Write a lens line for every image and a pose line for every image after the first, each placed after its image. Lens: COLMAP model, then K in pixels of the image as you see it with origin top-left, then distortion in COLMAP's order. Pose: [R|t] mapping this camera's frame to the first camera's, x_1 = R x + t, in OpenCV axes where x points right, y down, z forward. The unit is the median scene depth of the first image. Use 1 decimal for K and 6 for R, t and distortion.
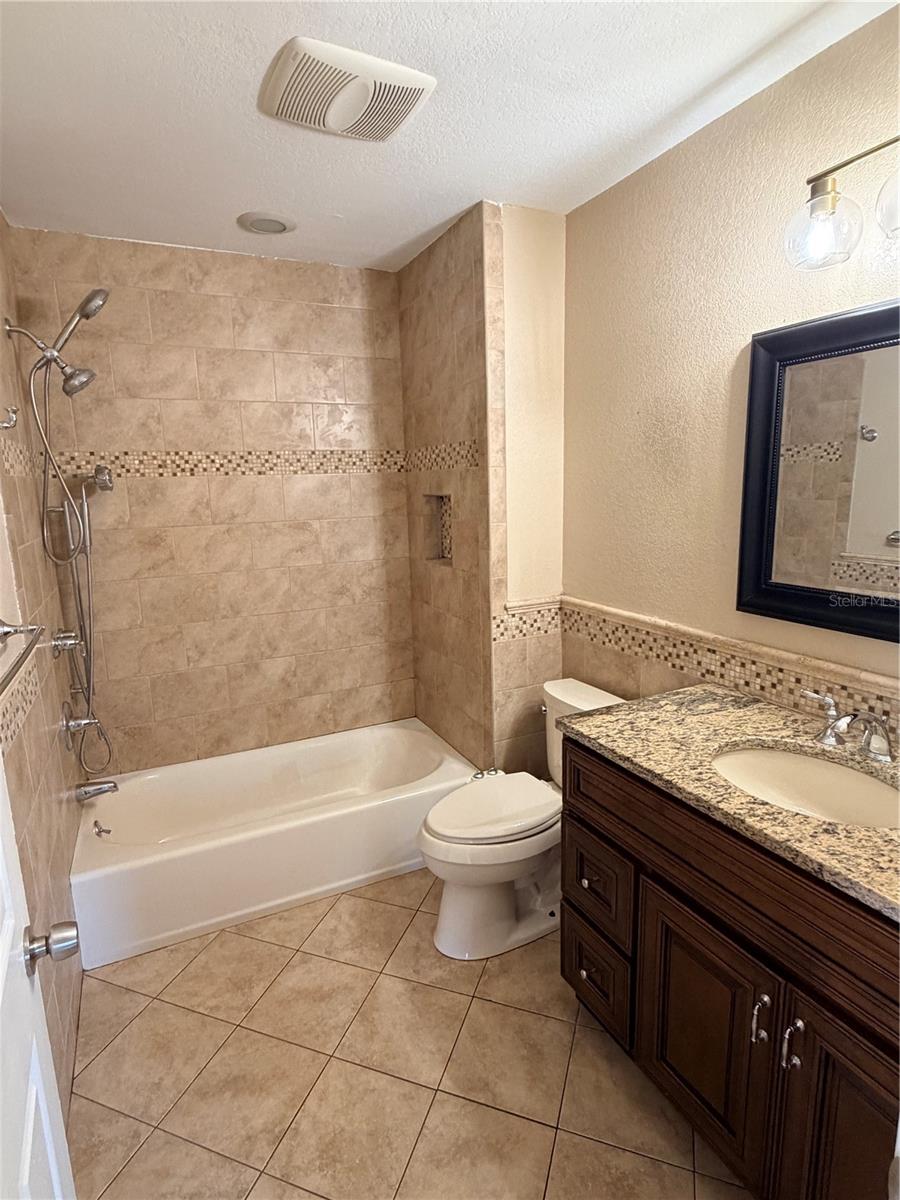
lens RADIAL K [[646.0, 0, 450.0], [0, 646.0, 600.0], [0, 0, 1]] dist [0.002933, 0.000796]
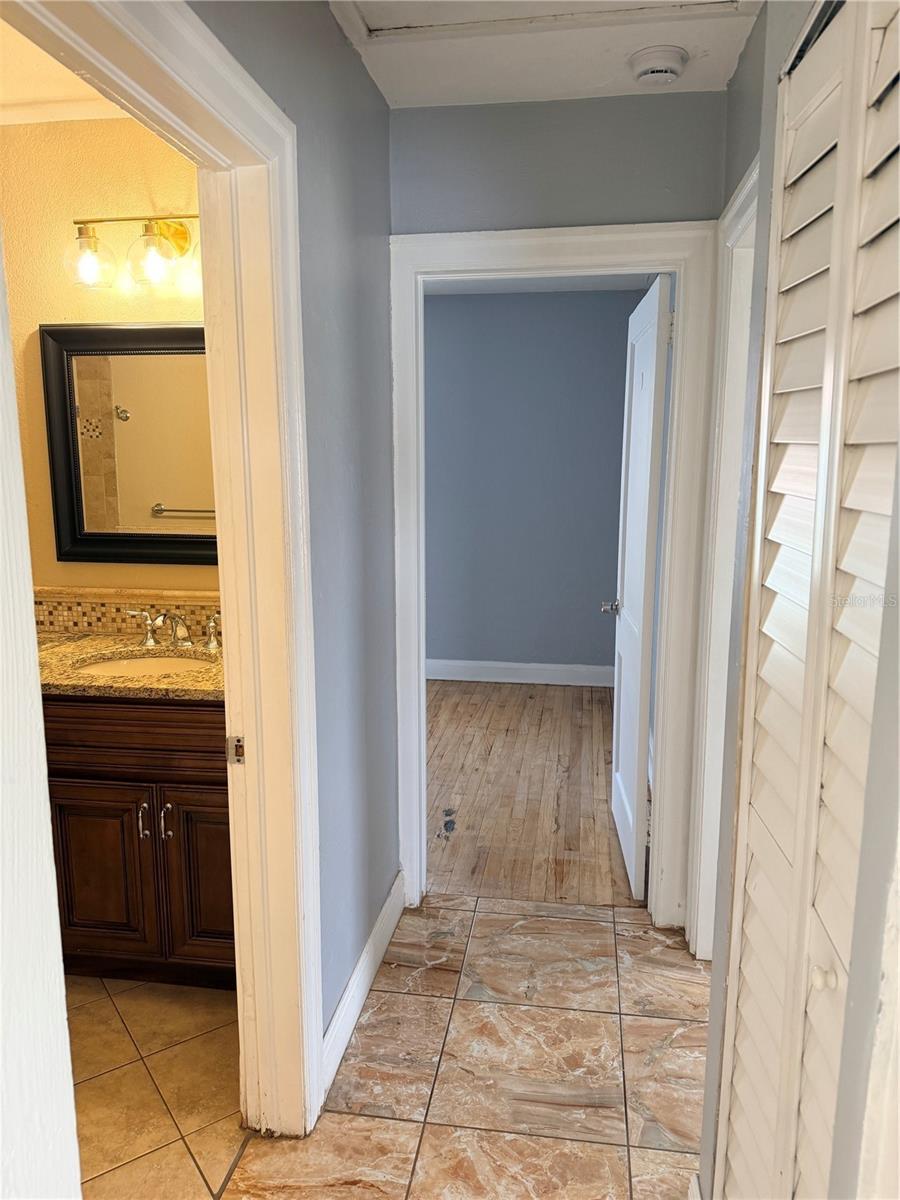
lens RADIAL K [[837.3, 0, 450.0], [0, 837.3, 600.0], [0, 0, 1]] dist [0.013176, -0.001069]
pose [[0.581072, -0.115615, 0.805598, -0.380806], [0.135146, 0.989823, 0.044575, 0.118612], [-0.802553, 0.082972, 0.590783, -0.457023]]
